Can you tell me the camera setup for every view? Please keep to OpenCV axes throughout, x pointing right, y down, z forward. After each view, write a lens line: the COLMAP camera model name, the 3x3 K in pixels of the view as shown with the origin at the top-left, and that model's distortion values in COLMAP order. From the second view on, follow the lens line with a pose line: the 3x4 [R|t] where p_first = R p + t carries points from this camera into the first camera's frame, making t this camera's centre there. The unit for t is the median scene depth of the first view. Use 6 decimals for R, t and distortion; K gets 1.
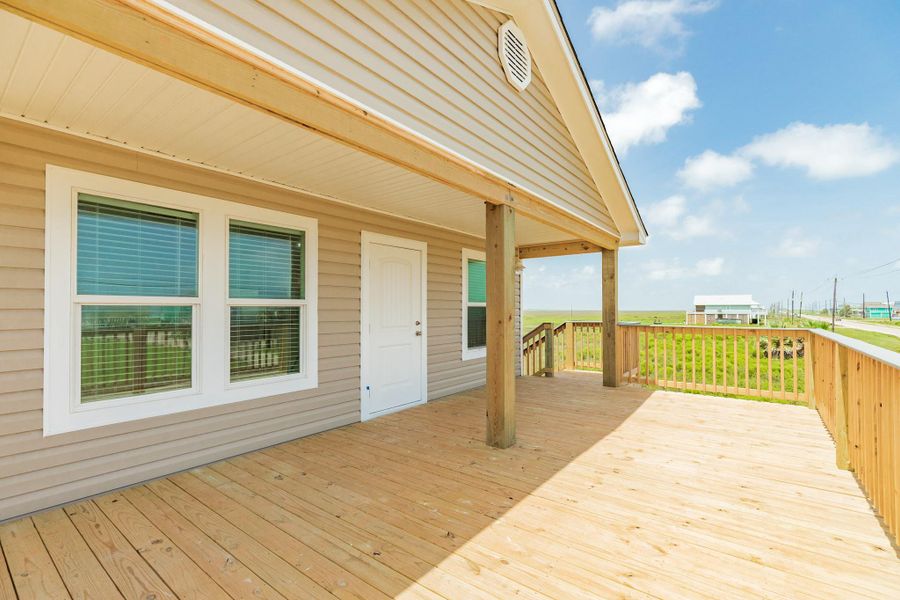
lens RADIAL K [[402.1, 0, 450.0], [0, 402.1, 300.0], [0, 0, 1]] dist [0.006025, -0.000045]
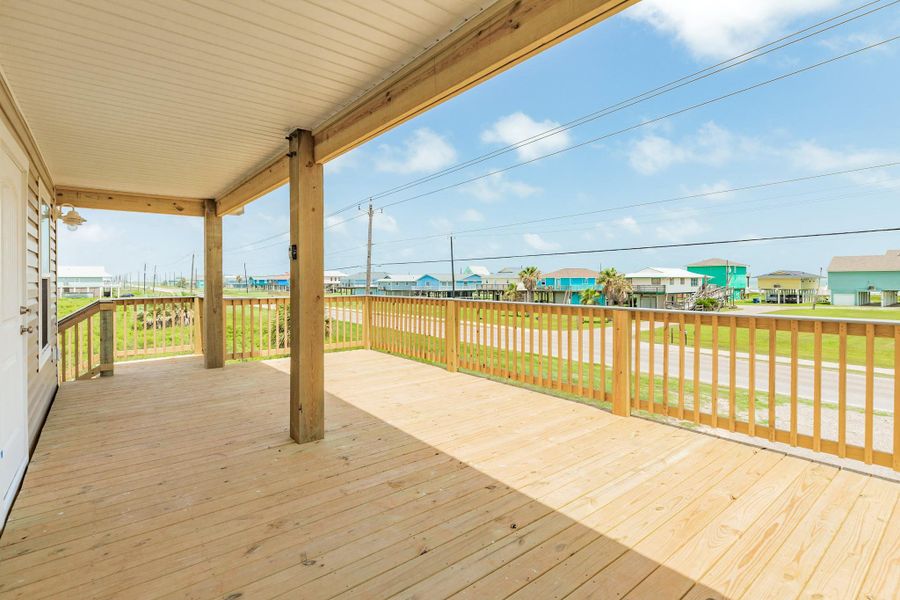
lens RADIAL K [[407.1, 0, 449.3], [0, 407.1, 280.5], [0, 0, 1]] dist [-0.003025, -0.000625]
pose [[0.271280, -0.001885, 0.962499, -0.665569], [-0.017245, 0.999828, 0.006819, 0.007251], [-0.962346, -0.018448, 0.271201, 0.494422]]
